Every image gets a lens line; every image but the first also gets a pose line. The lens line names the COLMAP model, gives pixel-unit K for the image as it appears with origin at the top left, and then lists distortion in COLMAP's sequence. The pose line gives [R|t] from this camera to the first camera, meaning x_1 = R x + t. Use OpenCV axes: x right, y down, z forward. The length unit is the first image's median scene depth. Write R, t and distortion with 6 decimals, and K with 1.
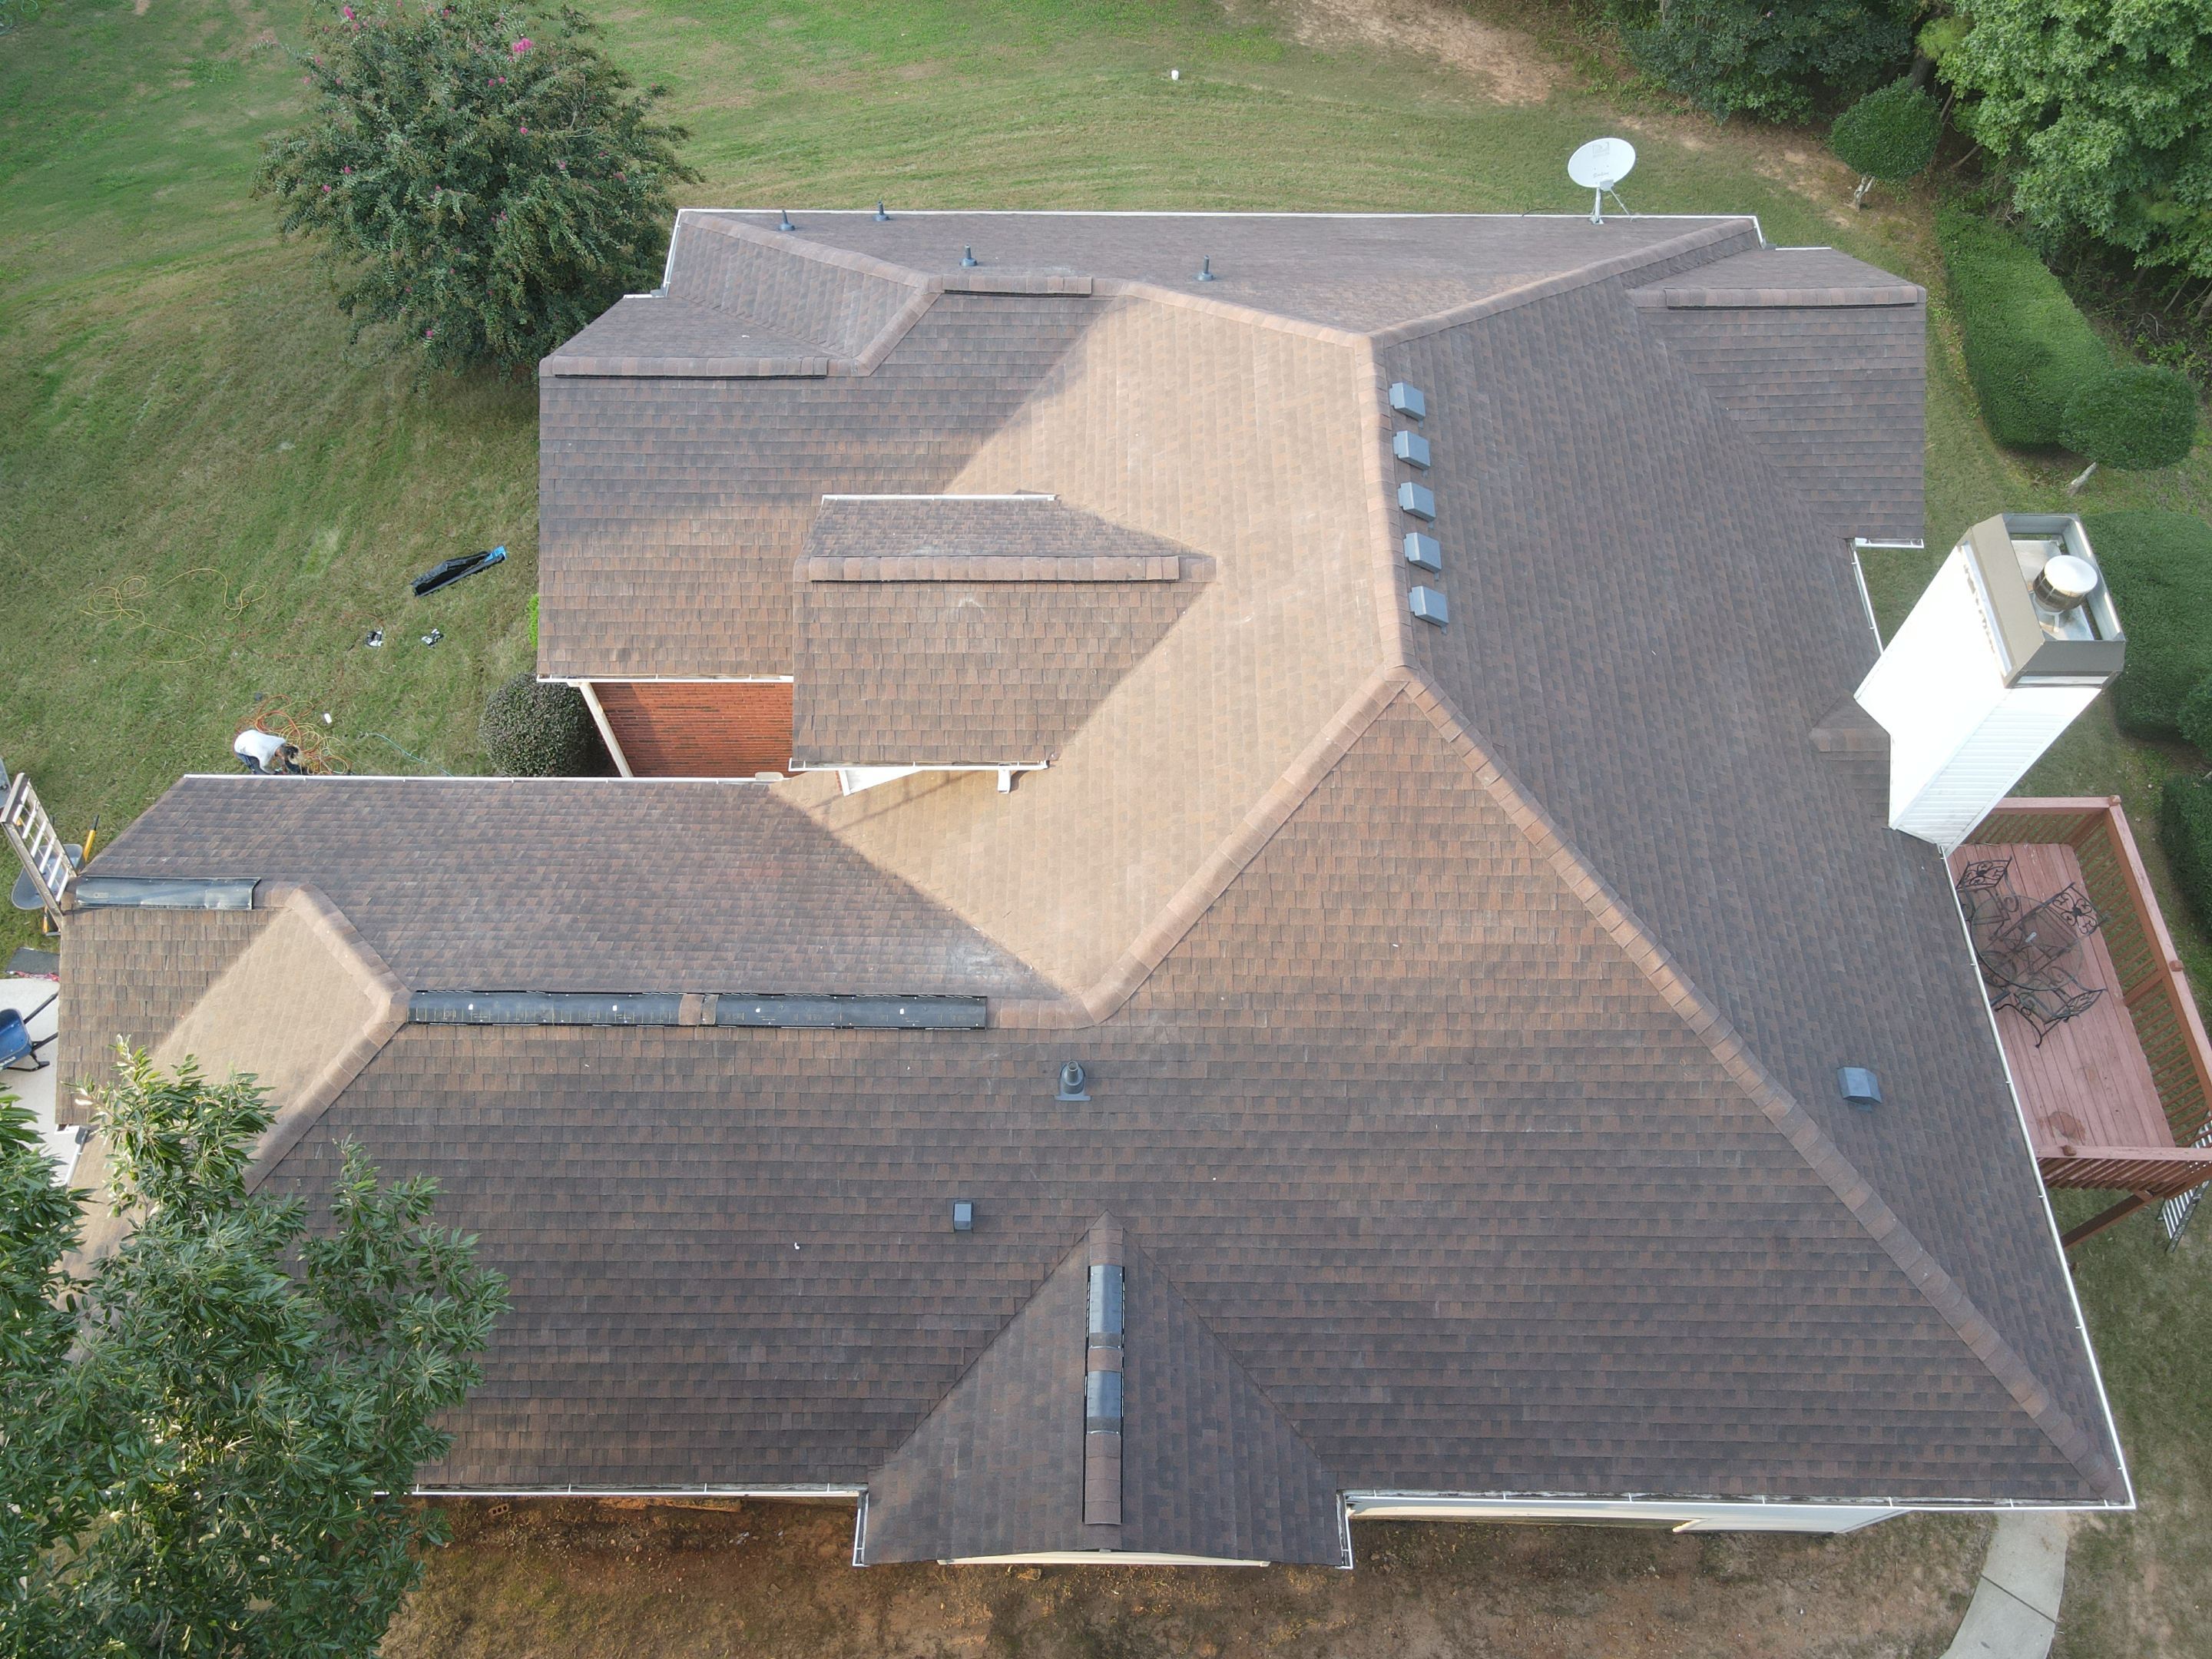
lens RADIAL K [[1623.2, 0, 1112.7], [0, 1623.2, 817.2], [0, 0, 1]] dist [-0.002339, 0.020858]
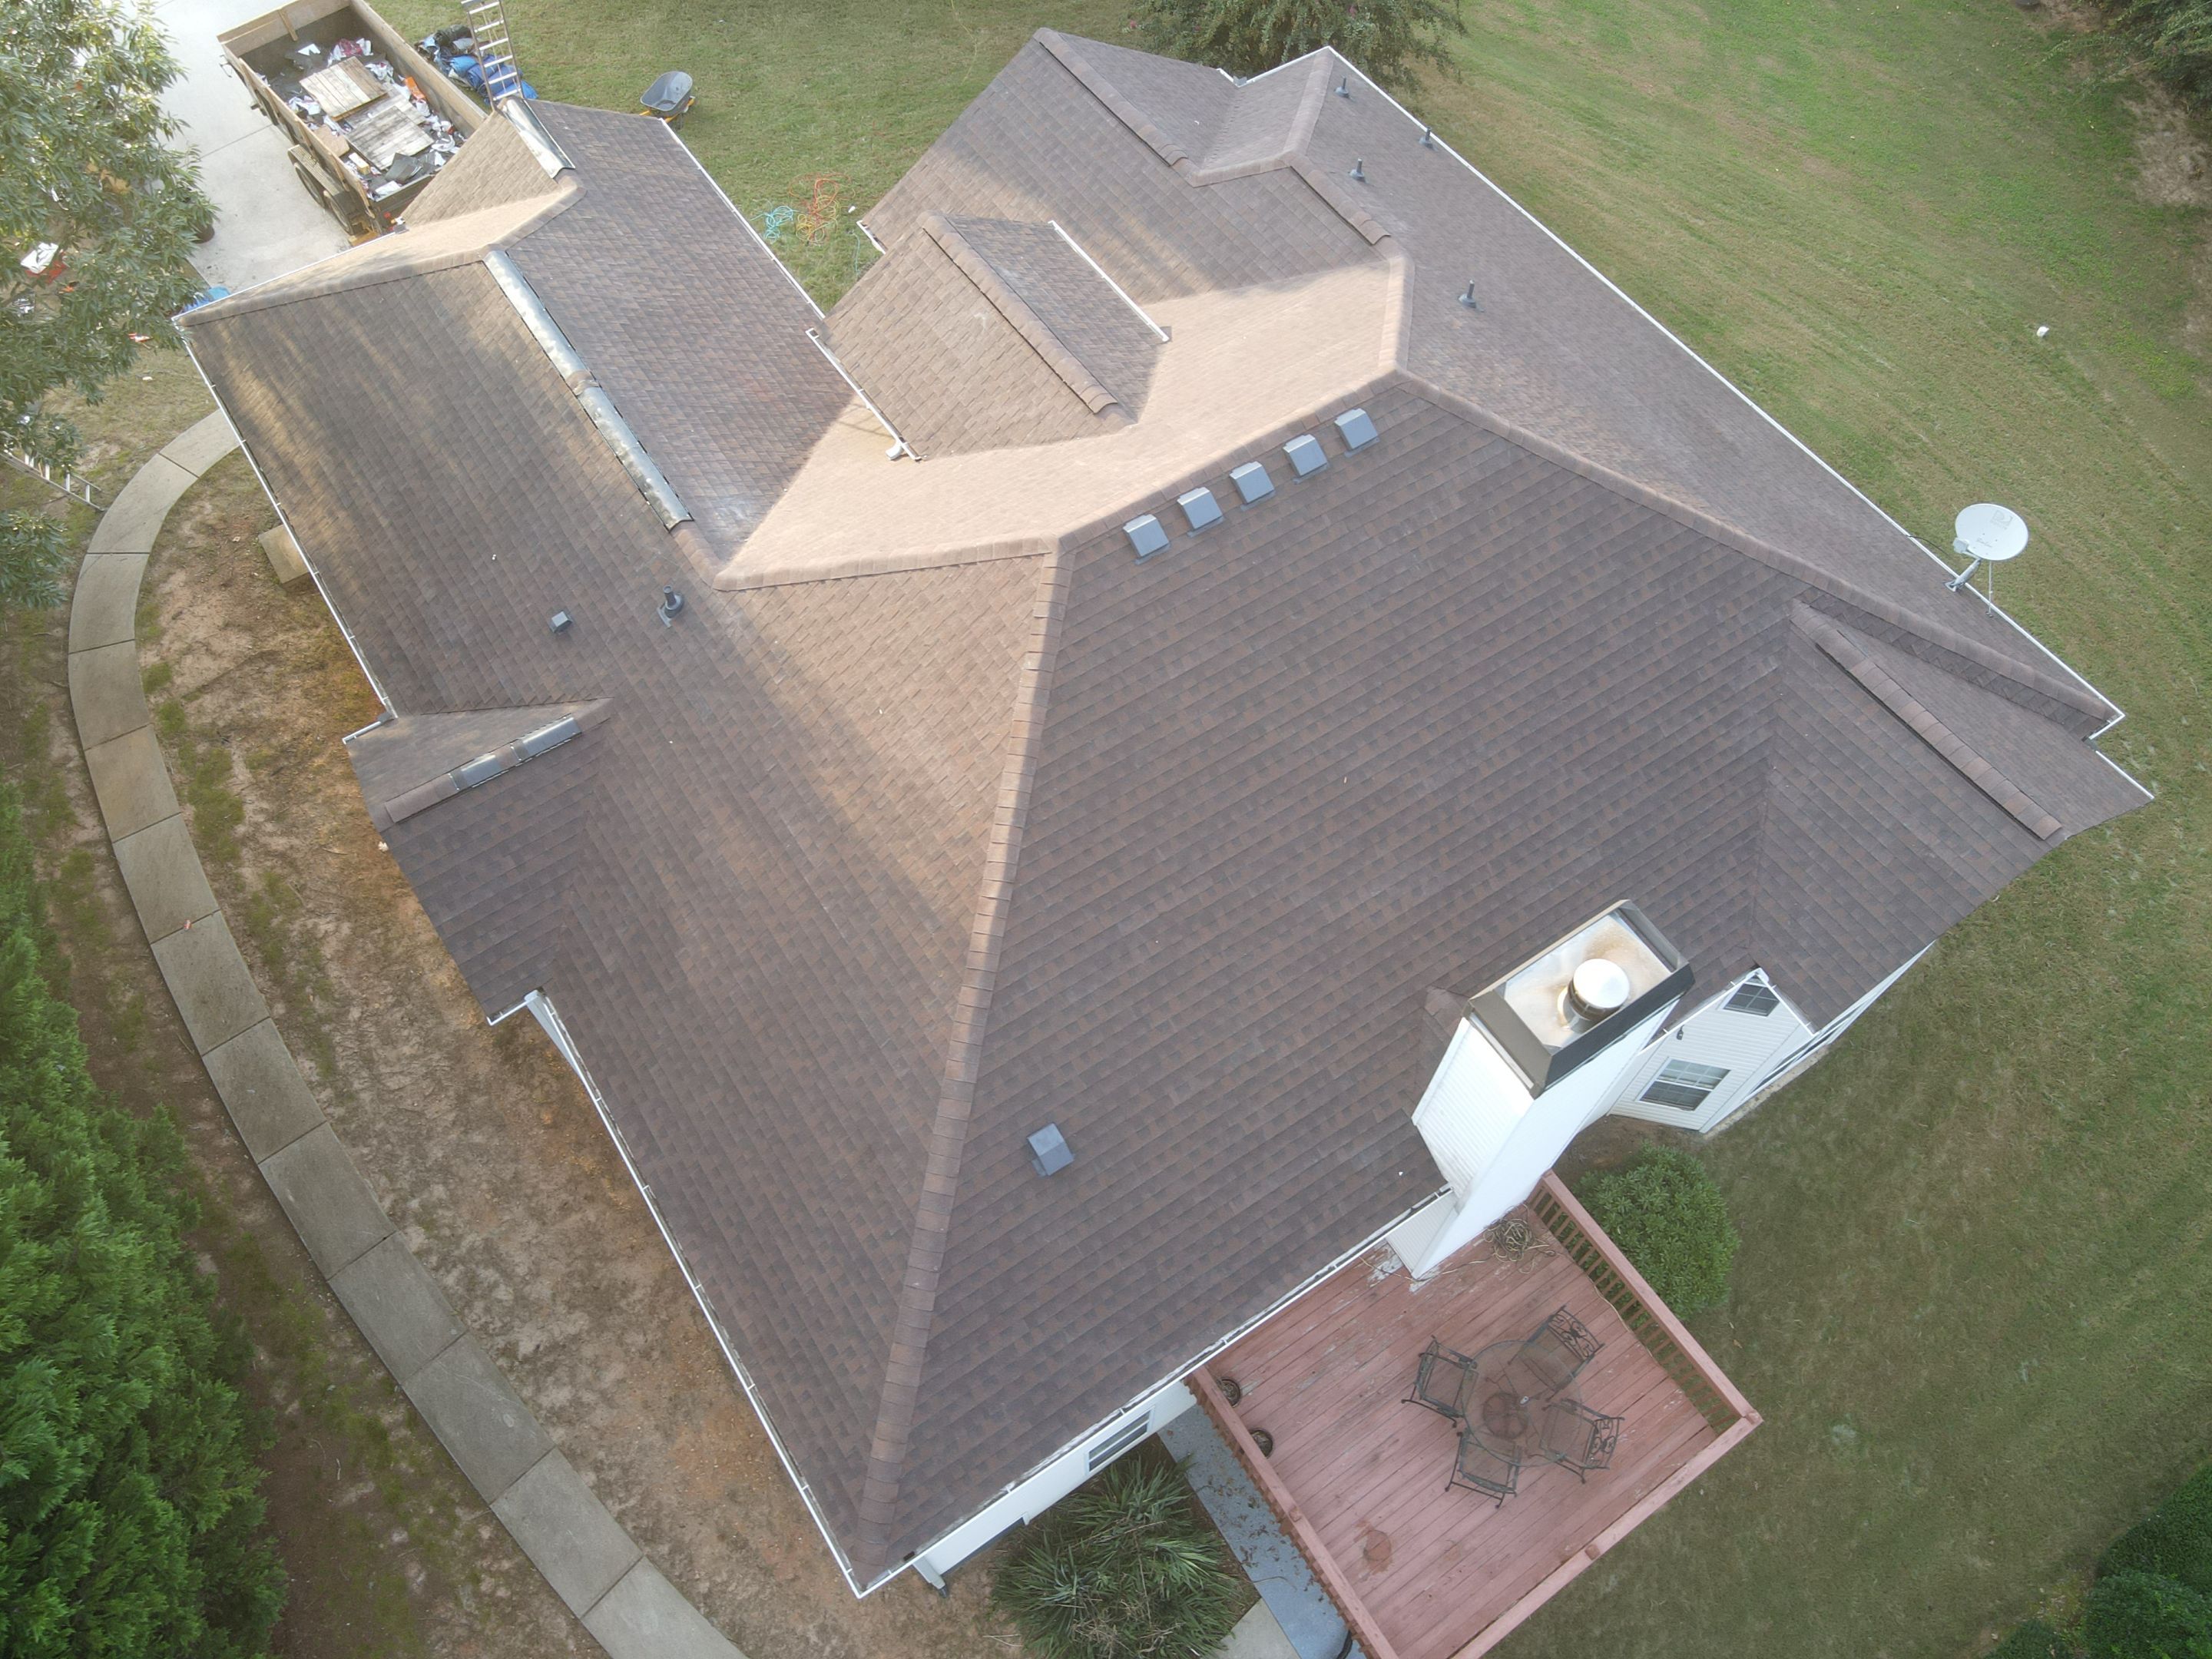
lens RADIAL K [[1623.2, 0, 1108.8], [0, 1623.2, 822.0], [0, 0, 1]] dist [-0.002339, 0.020858]
pose [[0.560729, 0.712566, -0.421701, 0.601444], [-0.711774, 0.675031, 0.194194, -0.152092], [0.423037, 0.191265, 0.885696, 0.067578]]
